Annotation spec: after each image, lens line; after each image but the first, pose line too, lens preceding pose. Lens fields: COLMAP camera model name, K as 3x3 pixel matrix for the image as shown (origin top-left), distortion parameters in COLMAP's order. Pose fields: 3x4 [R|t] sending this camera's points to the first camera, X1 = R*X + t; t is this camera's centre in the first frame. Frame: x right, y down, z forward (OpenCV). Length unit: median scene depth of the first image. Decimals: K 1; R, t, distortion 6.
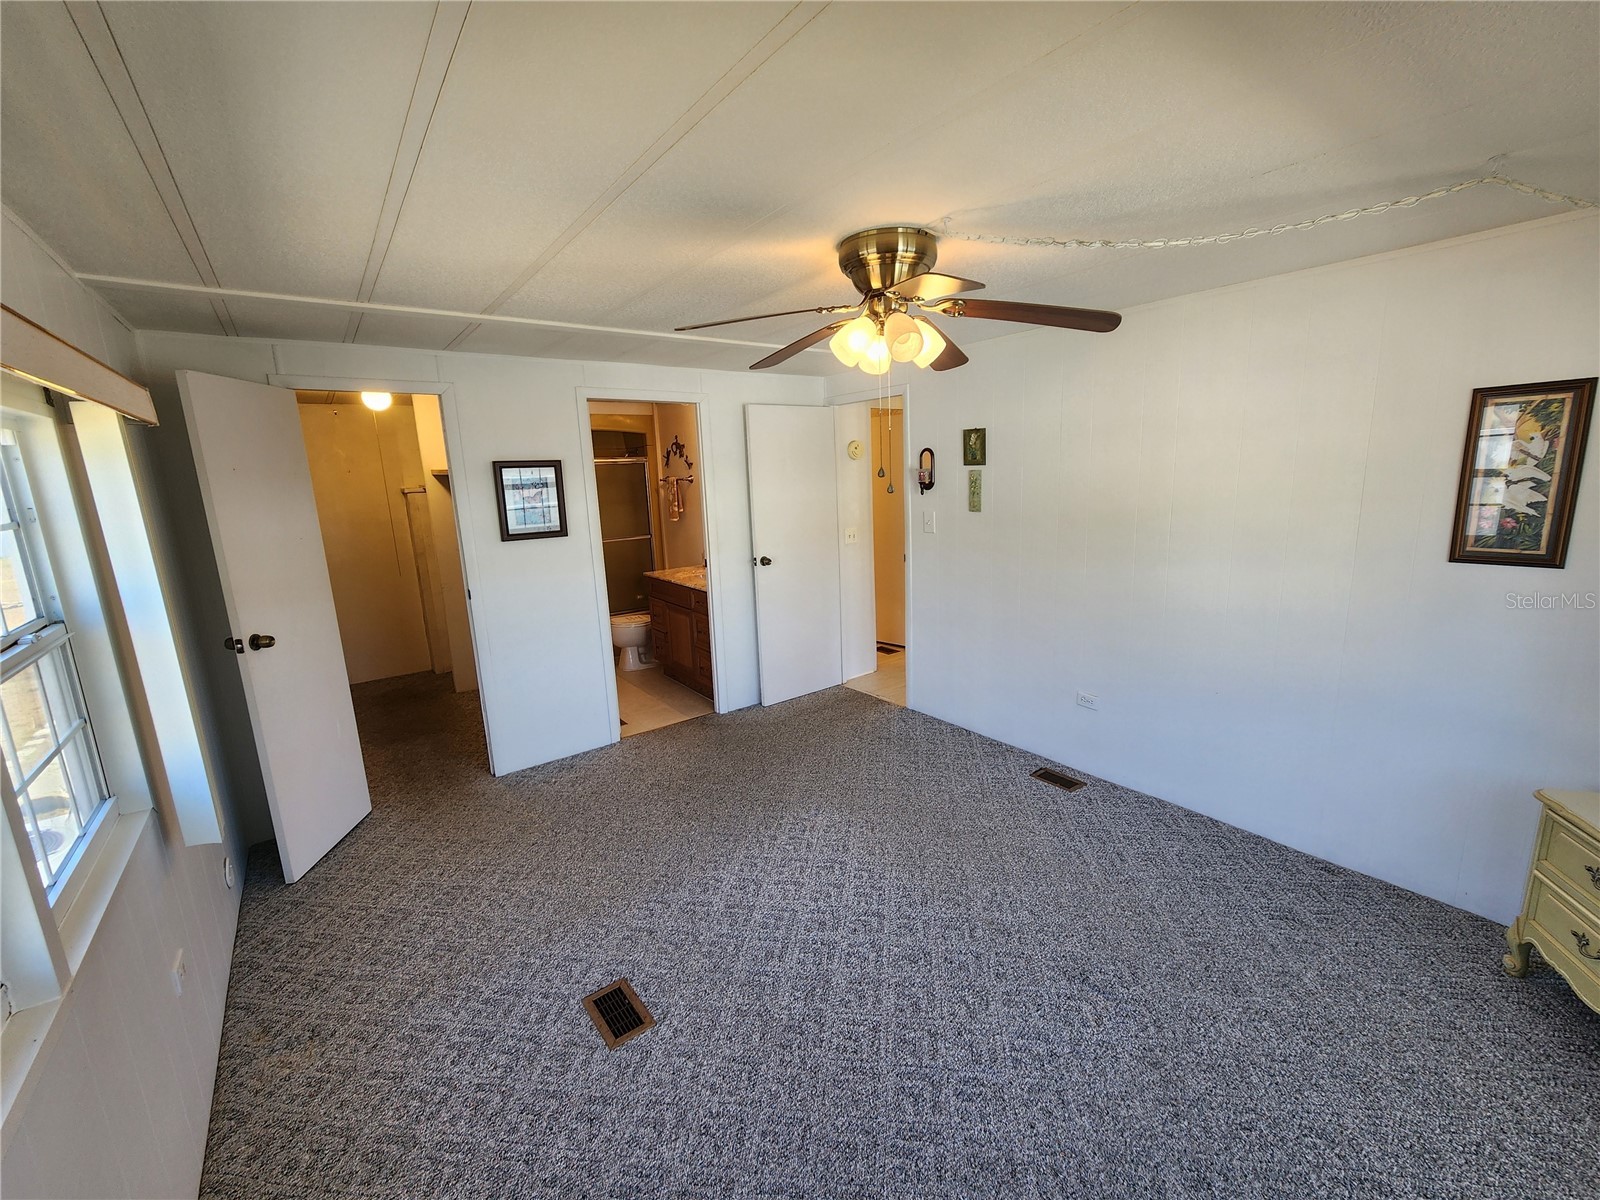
lens RADIAL K [[657.8, 0, 812.8], [0, 657.8, 612.0], [0, 0, 1]] dist [-0.001985, 0.000901]
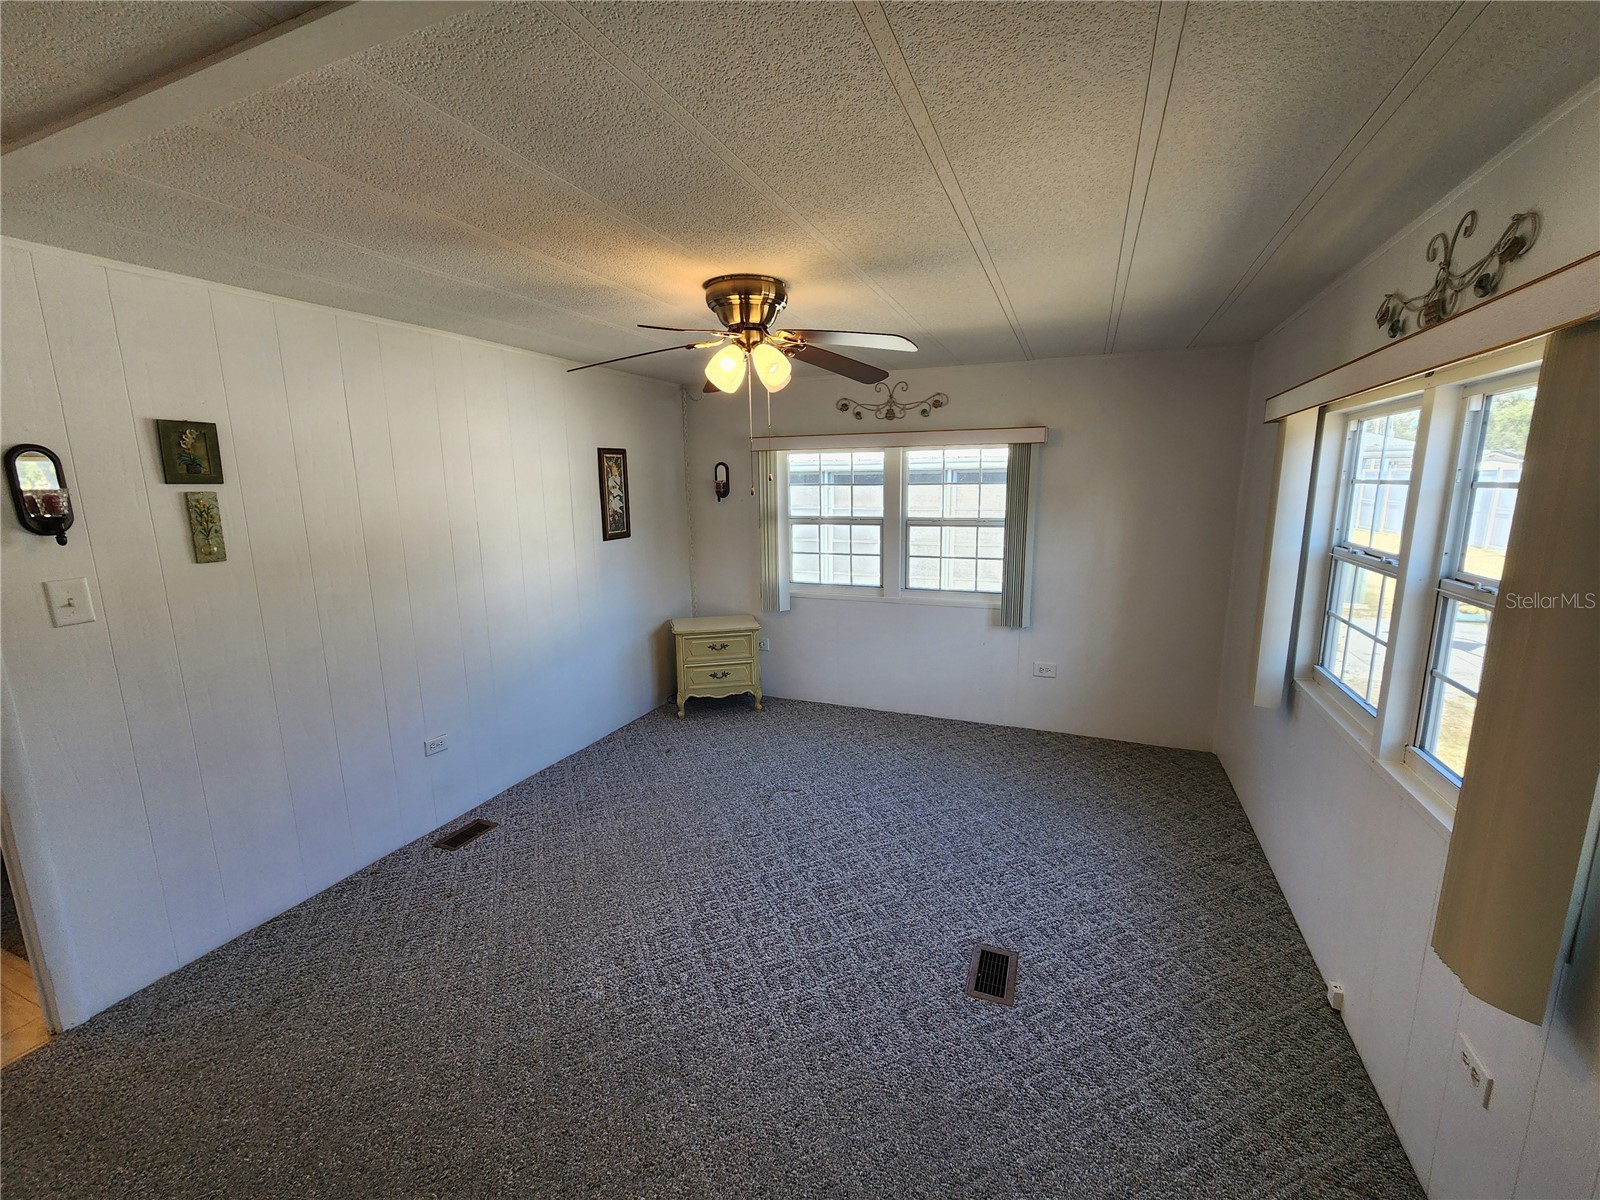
lens RADIAL K [[657.8, 0, 804.0], [0, 657.8, 593.8], [0, 0, 1]] dist [-0.001985, 0.000901]
pose [[-0.501373, -0.110211, 0.858184, -0.794888], [0.208594, 0.947202, 0.243509, -0.237220], [-0.839710, 0.301101, -0.451912, 1.247370]]
